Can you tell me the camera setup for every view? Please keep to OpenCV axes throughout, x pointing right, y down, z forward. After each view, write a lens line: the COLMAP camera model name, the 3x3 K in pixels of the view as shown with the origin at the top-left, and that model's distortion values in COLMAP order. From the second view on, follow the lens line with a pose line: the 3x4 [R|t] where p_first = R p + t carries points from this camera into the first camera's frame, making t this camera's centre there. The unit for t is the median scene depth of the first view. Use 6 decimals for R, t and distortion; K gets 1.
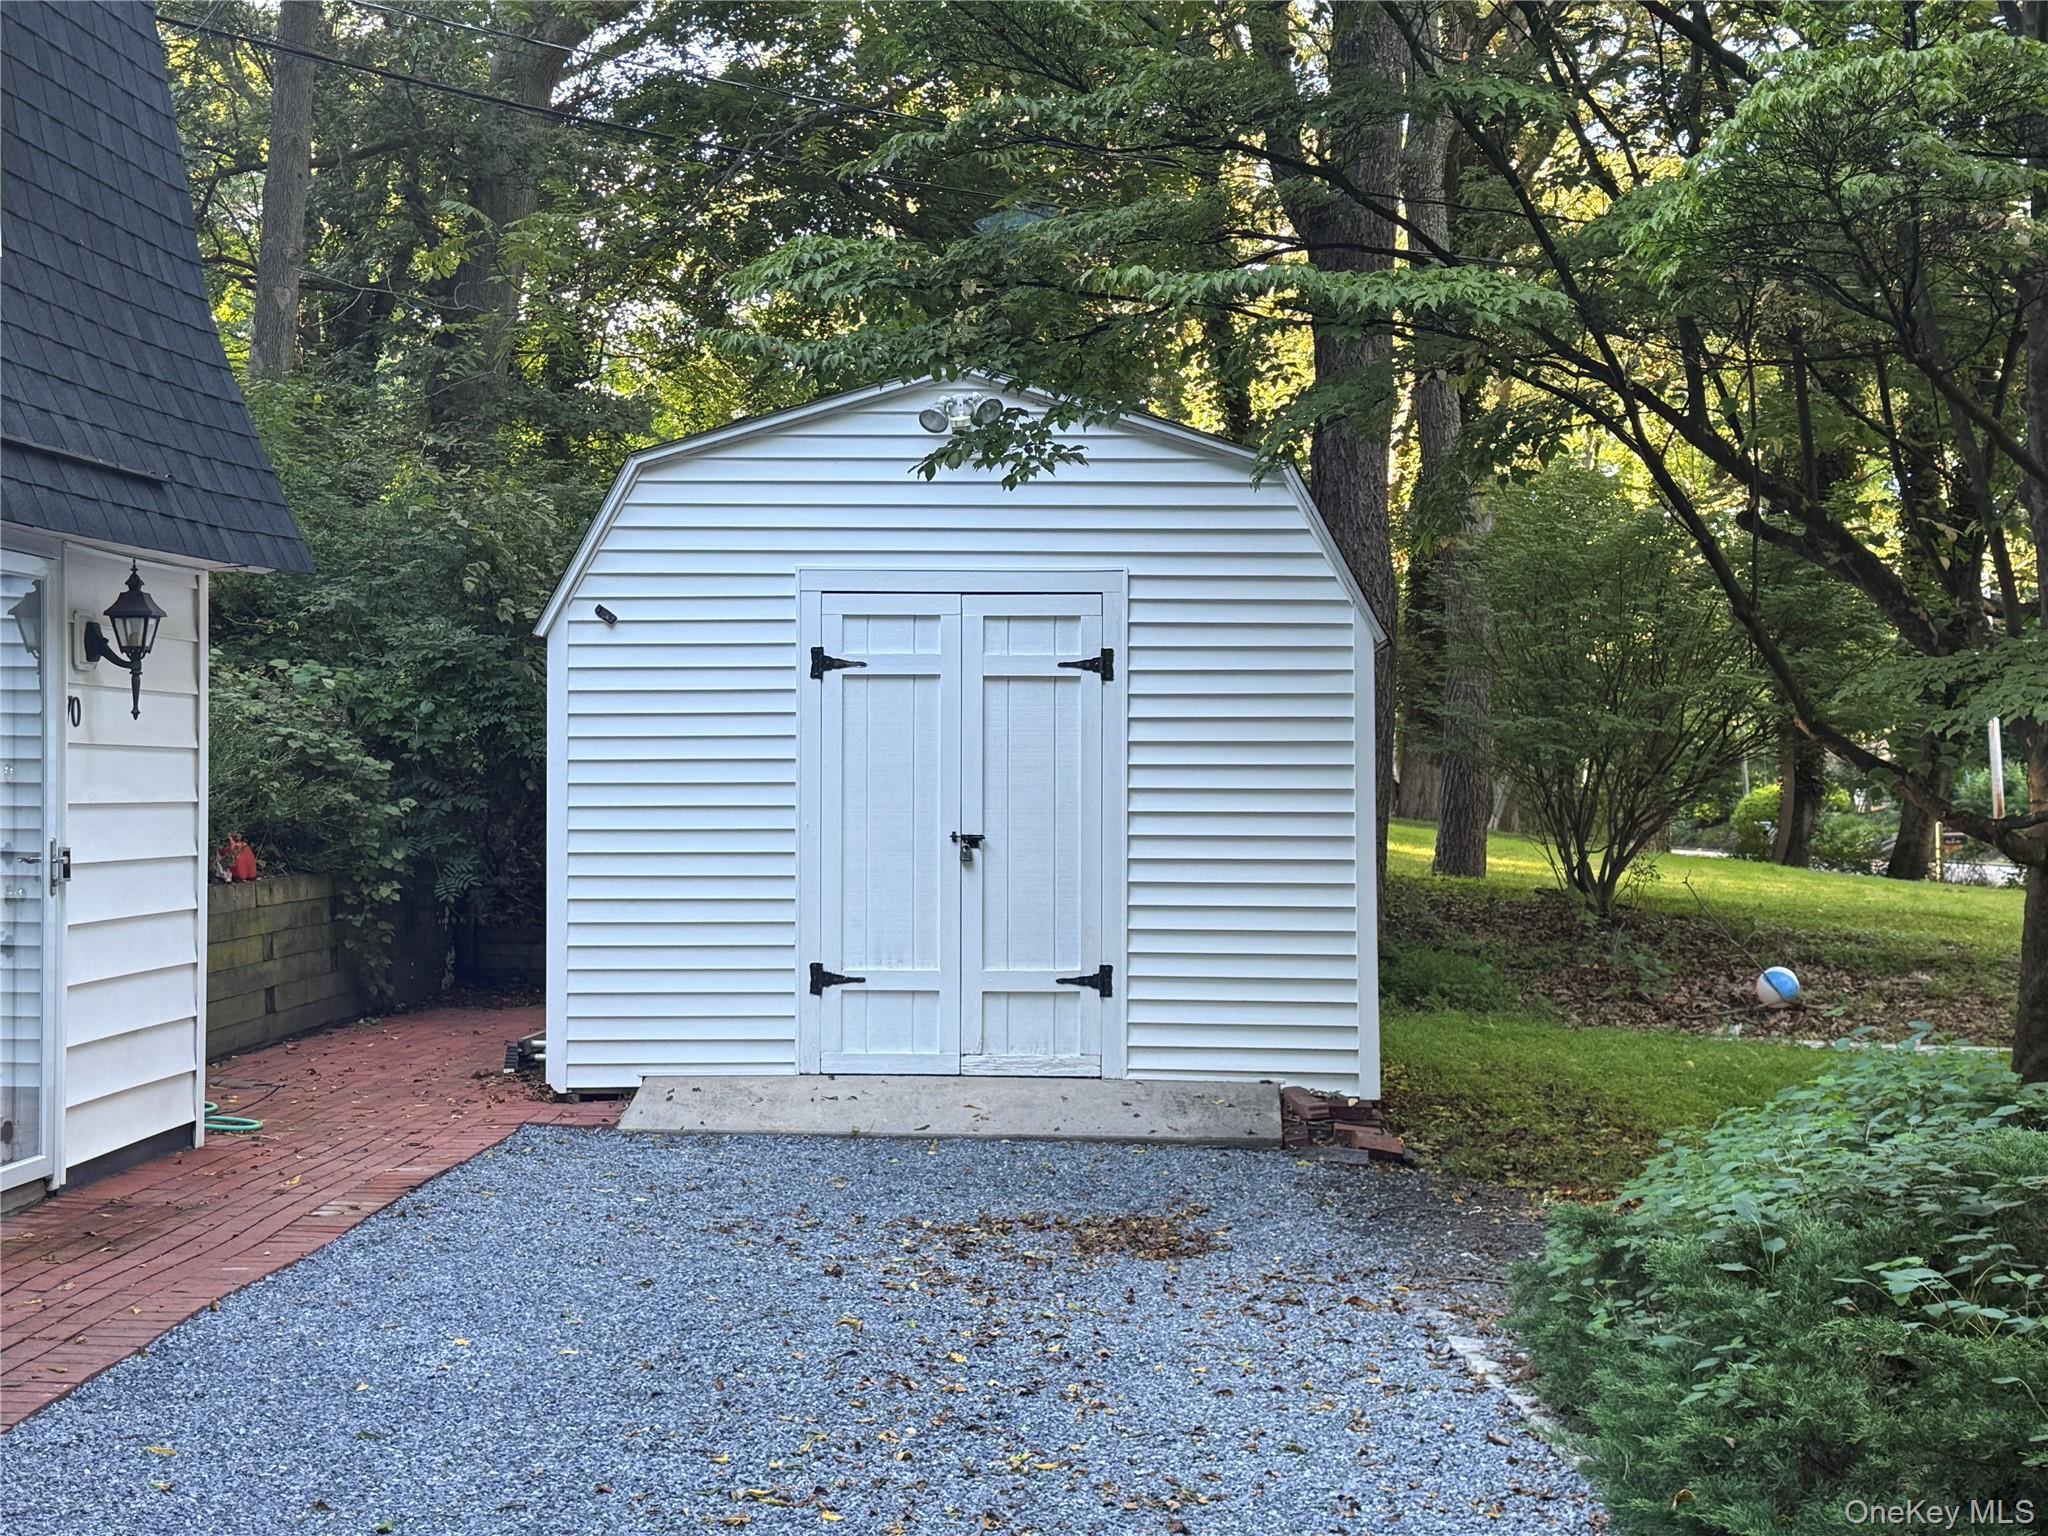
lens RADIAL K [[2740.9, 0, 1023.0], [0, 2740.9, 763.2], [0, 0, 1]] dist [0.159266, 0.000000]
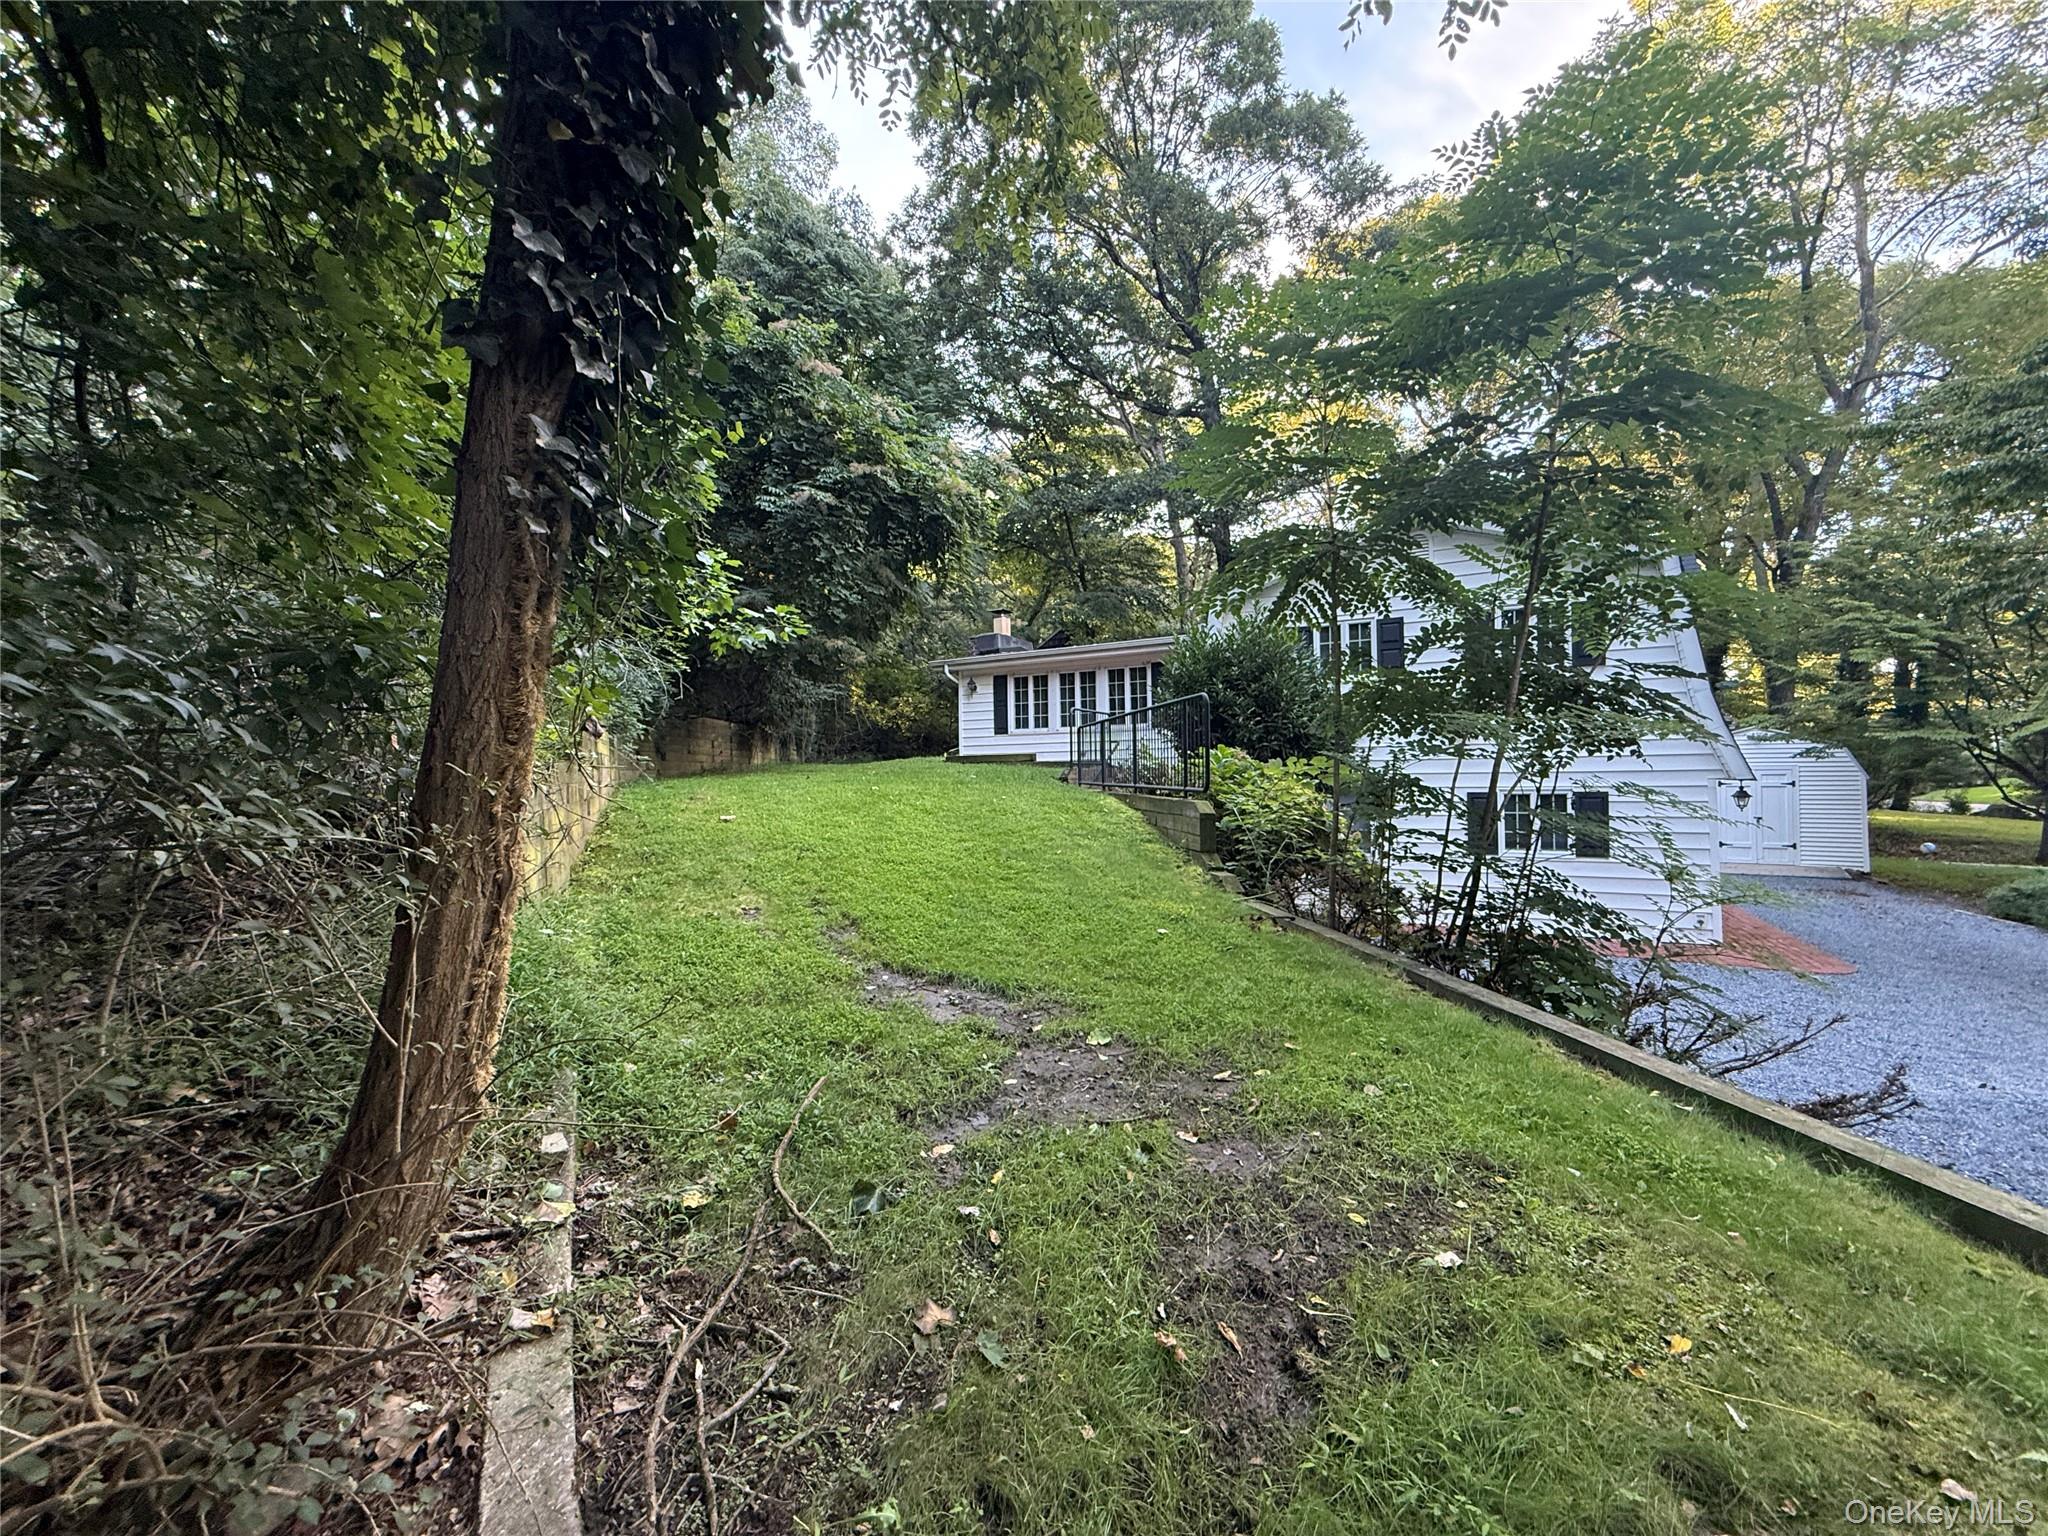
lens RADIAL K [[819.0, 0, 1027.8], [0, 819.0, 766.5], [0, 0, 1]] dist [0.002104, 0.000815]
pose [[0.896888, -0.015371, -0.441991, -0.570335], [0.016711, 0.999860, -0.000862, -0.091095], [0.441943, -0.006613, 0.897019, -0.993709]]
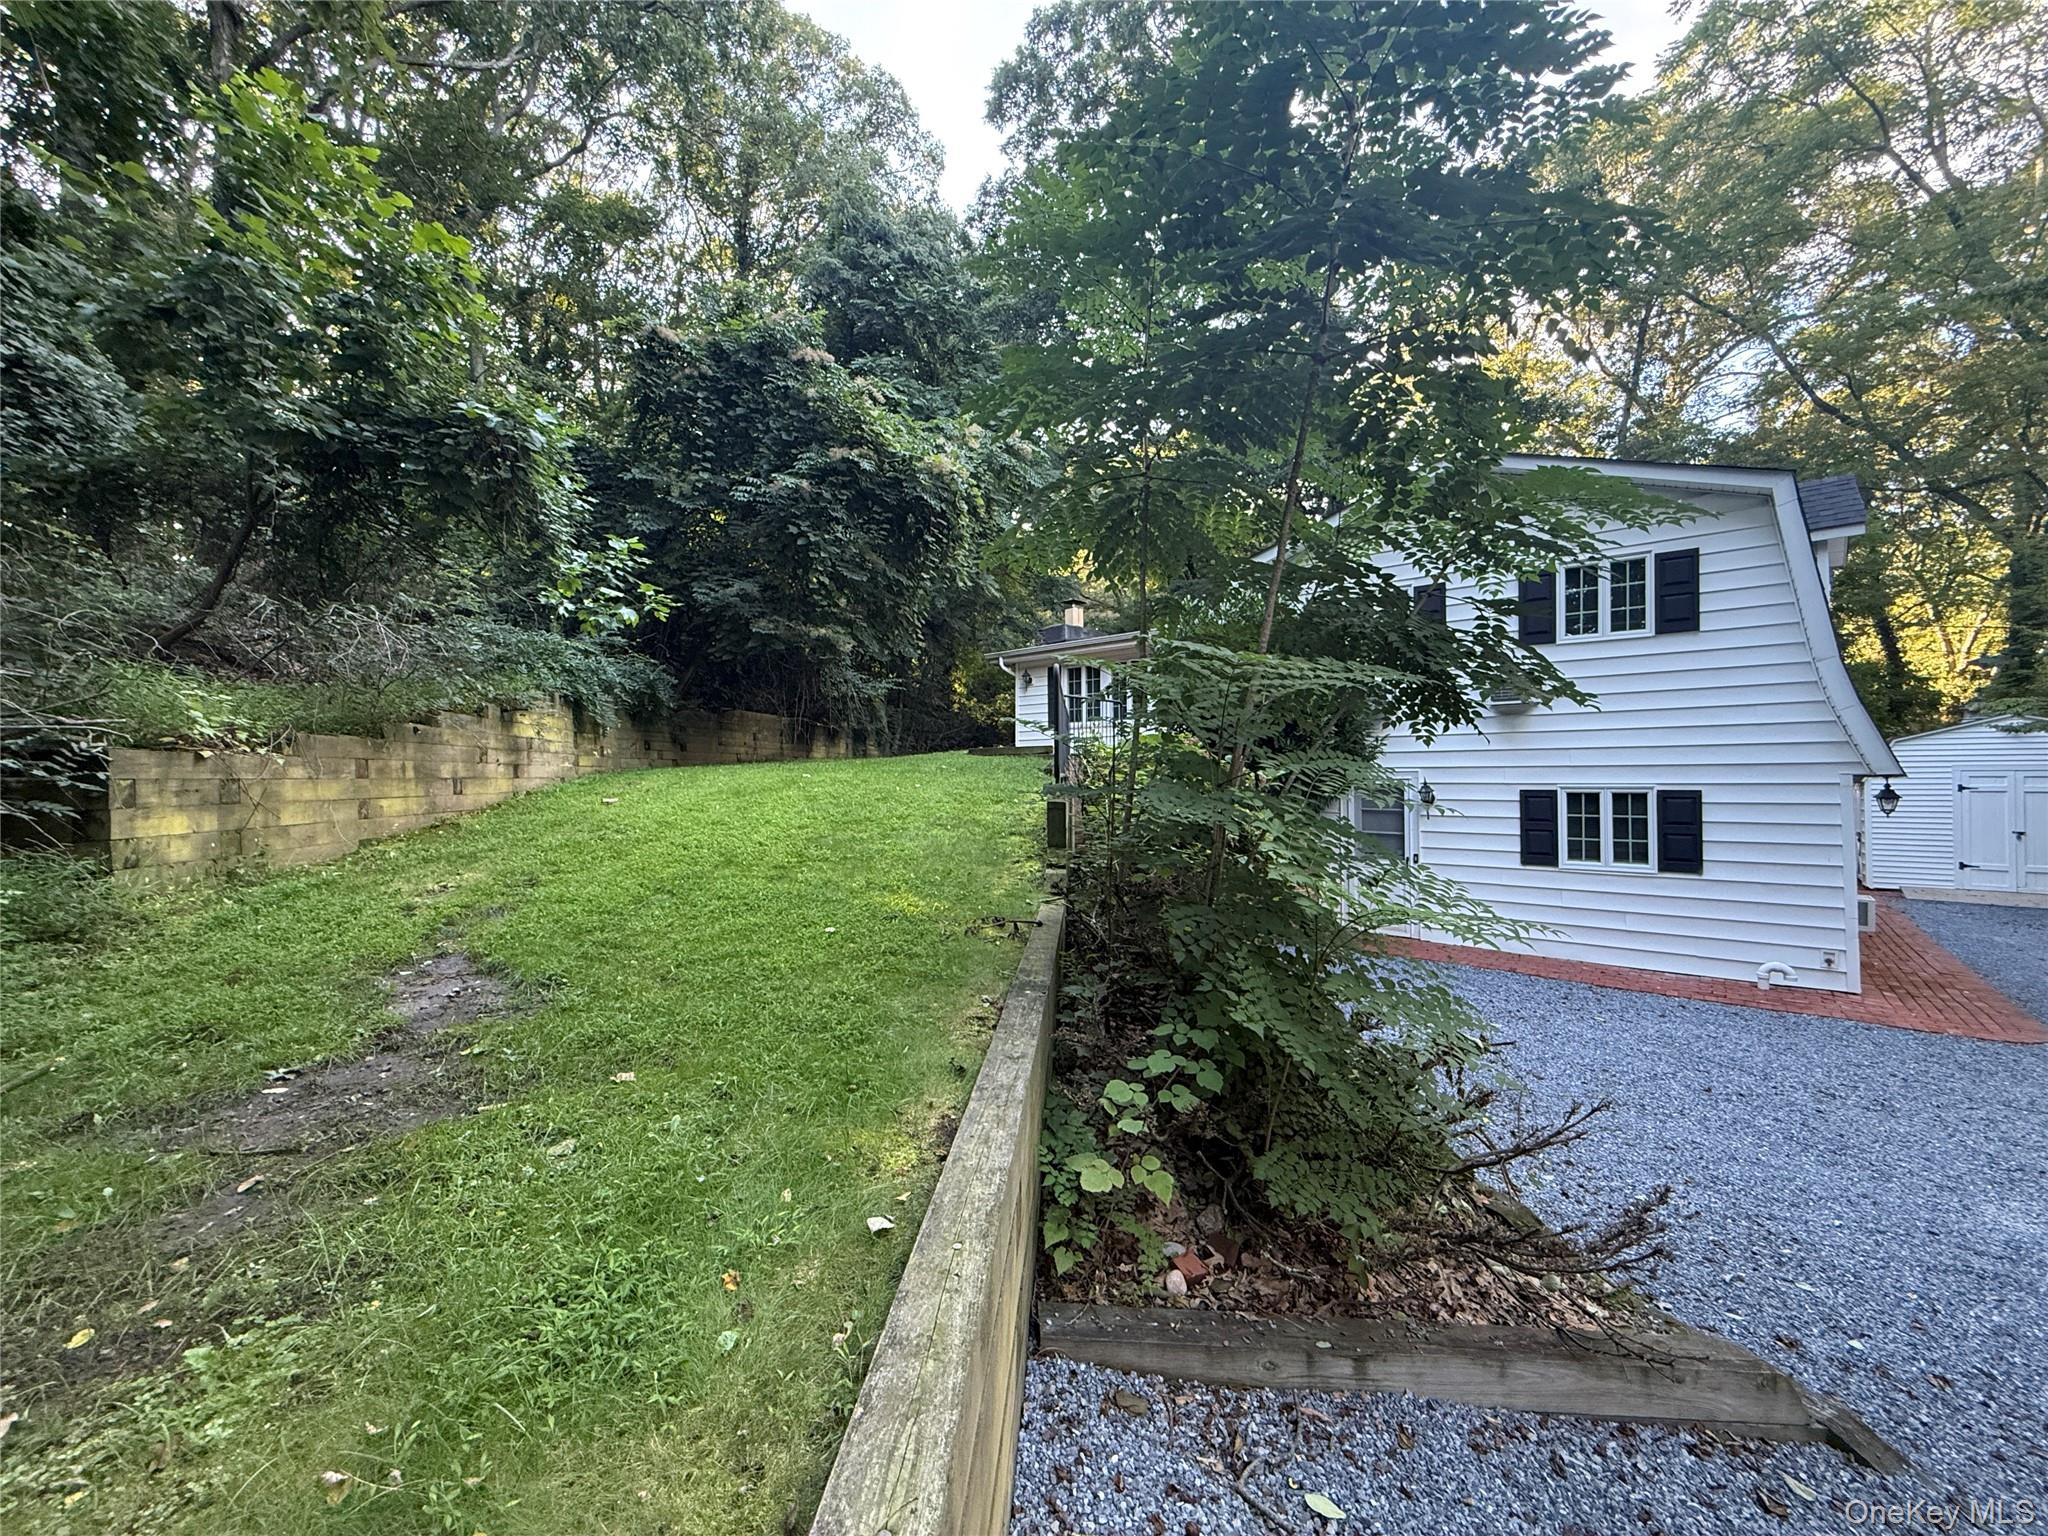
lens RADIAL K [[819.0, 0, 1012.8], [0, 819.0, 770.1], [0, 0, 1]] dist [0.002104, 0.000815]
pose [[0.785132, -0.007523, -0.619283, -0.427009], [0.009292, 0.999957, -0.000367, -0.076688], [0.619259, -0.005466, 0.785168, -0.837156]]
